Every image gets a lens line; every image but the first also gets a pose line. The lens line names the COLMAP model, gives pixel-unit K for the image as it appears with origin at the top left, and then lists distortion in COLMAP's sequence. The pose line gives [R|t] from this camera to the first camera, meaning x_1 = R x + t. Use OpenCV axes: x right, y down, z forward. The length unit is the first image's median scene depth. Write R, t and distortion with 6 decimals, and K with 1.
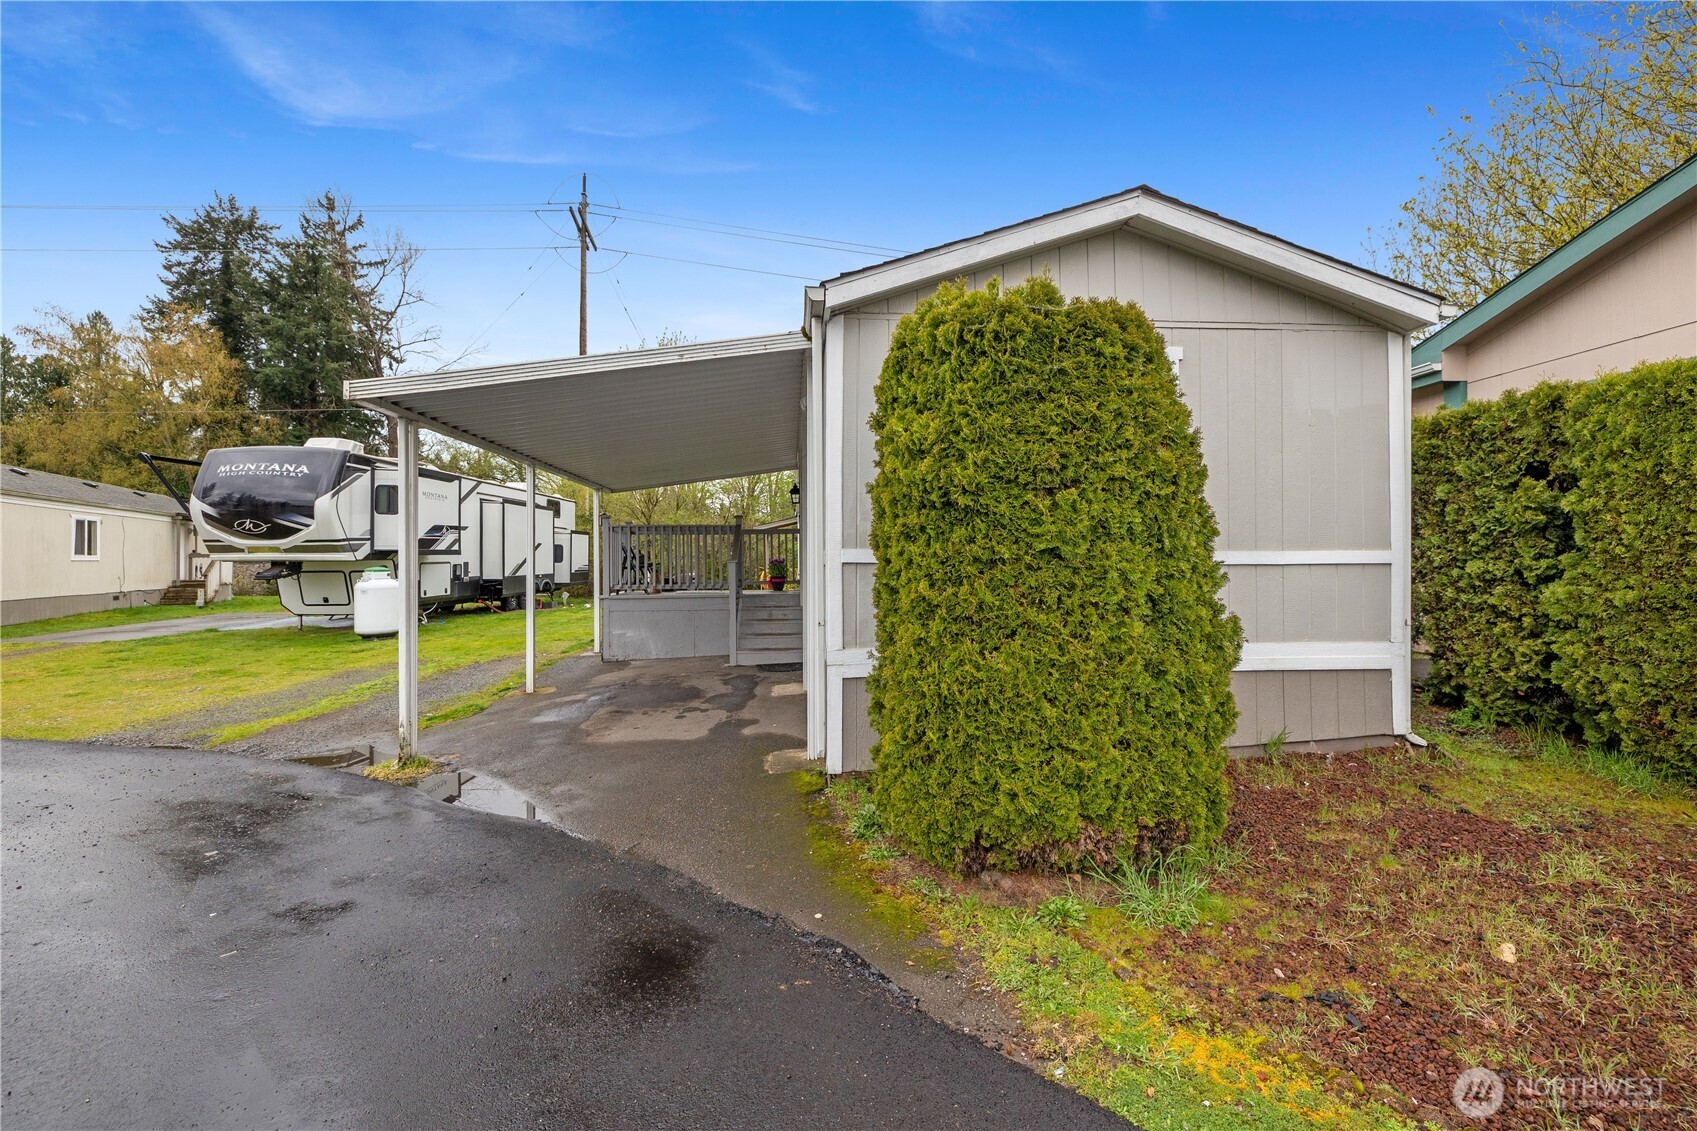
lens RADIAL K [[709.8, 0, 841.2], [0, 709.8, 563.4], [0, 0, 1]] dist [-0.000793, 0.000141]
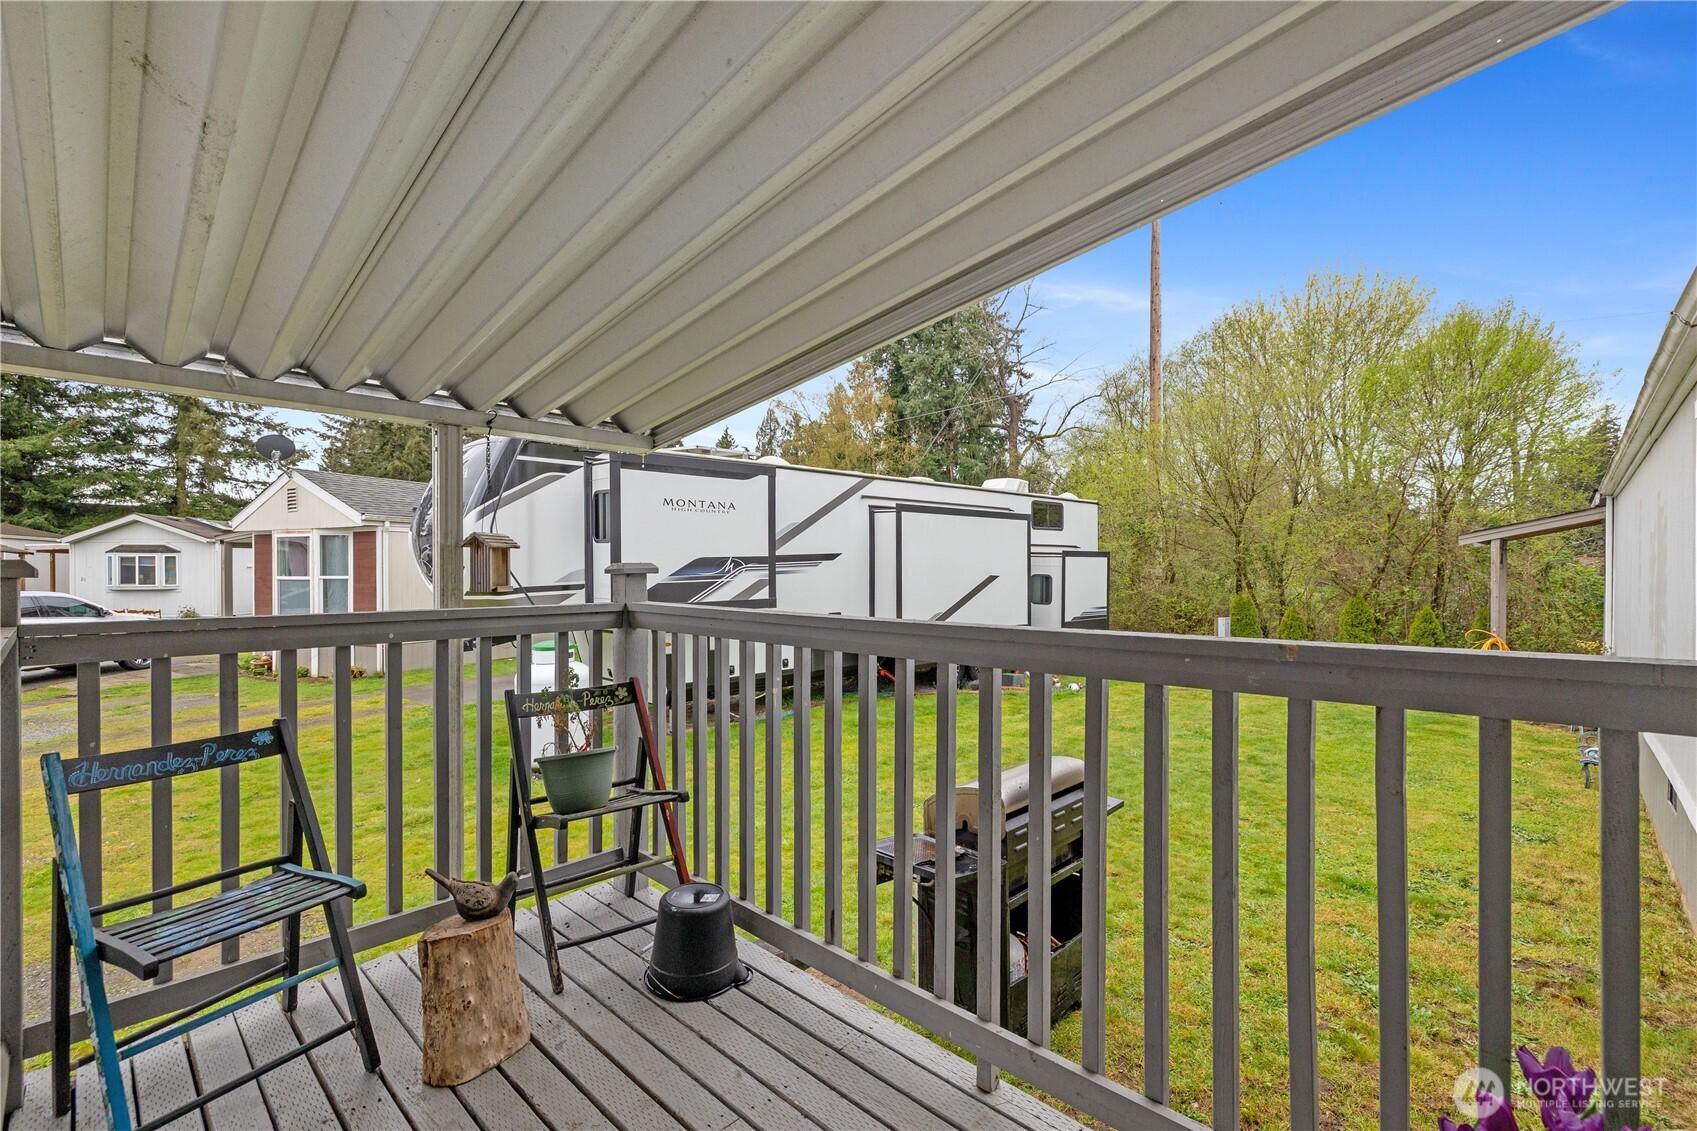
lens RADIAL K [[709.8, 0, 841.2], [0, 709.8, 563.4], [0, 0, 1]] dist [-0.000793, 0.000141]
pose [[0.651865, 0.006395, -0.758308, -0.077611], [-0.010550, 0.999944, -0.000636, -0.047304], [0.758262, 0.008415, 0.651896, 0.676375]]
